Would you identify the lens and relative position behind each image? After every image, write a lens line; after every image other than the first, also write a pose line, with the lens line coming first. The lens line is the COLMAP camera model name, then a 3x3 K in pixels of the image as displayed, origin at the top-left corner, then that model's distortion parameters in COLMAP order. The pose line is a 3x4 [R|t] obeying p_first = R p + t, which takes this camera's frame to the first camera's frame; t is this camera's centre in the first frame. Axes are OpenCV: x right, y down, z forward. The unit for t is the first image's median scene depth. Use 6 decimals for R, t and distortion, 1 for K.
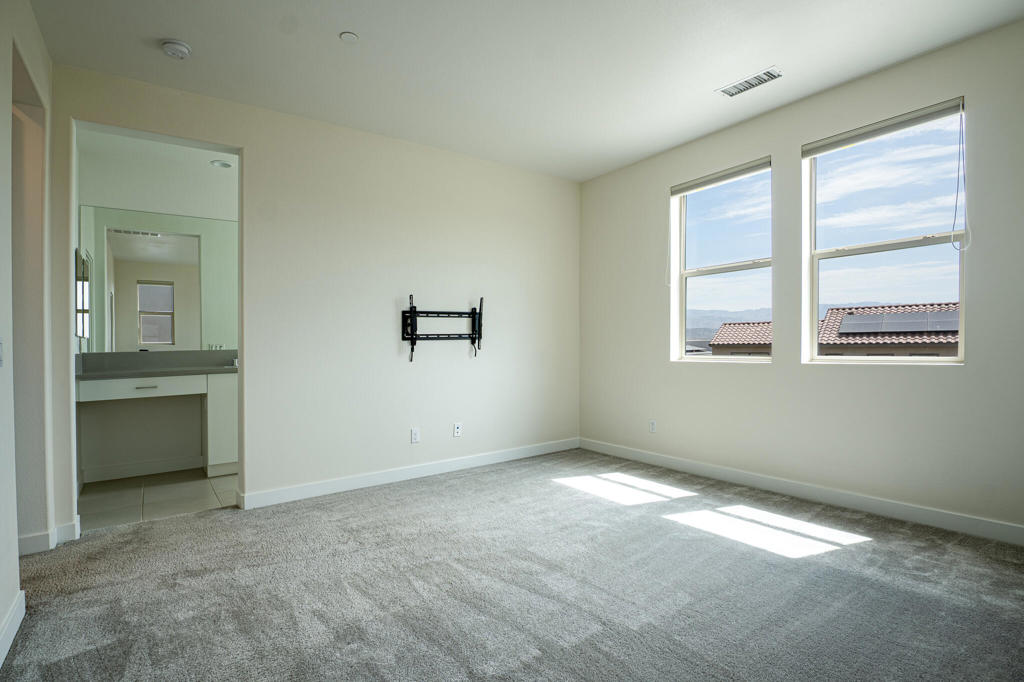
lens RADIAL K [[496.5, 0, 514.4], [0, 496.5, 348.0], [0, 0, 1]] dist [-0.001197, -0.000189]
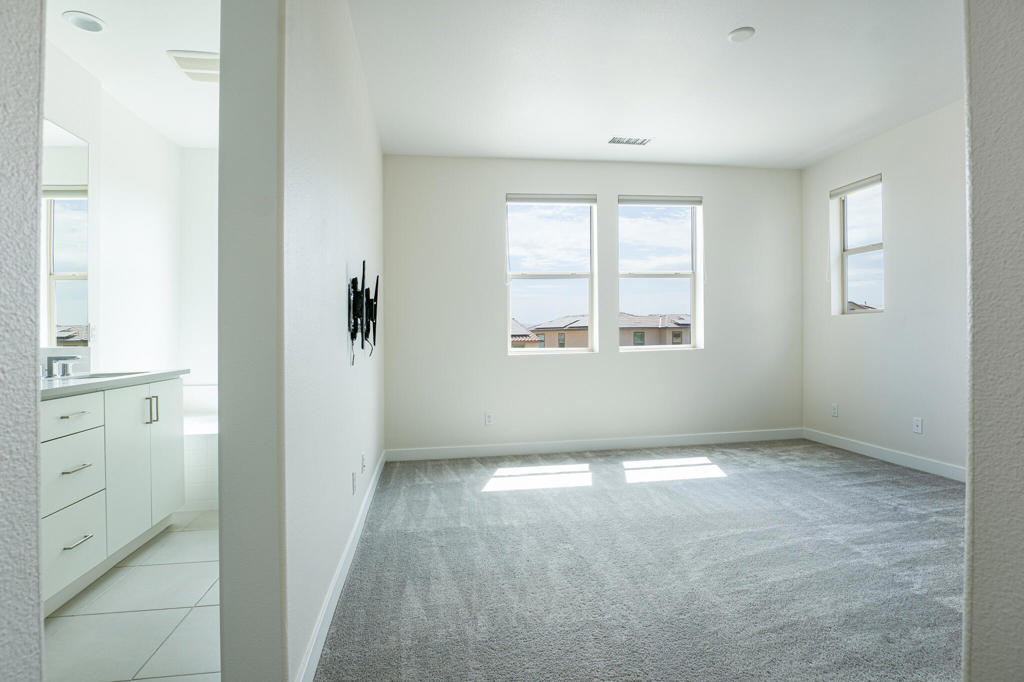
lens RADIAL K [[506.6, 0, 512.0], [0, 506.6, 341.0], [0, 0, 1]] dist [-0.002054, 0.000233]
pose [[0.455847, -0.005401, 0.890042, -0.781771], [0.010306, 0.999947, 0.000789, -0.003836], [-0.889998, 0.008813, 0.455879, 0.595883]]
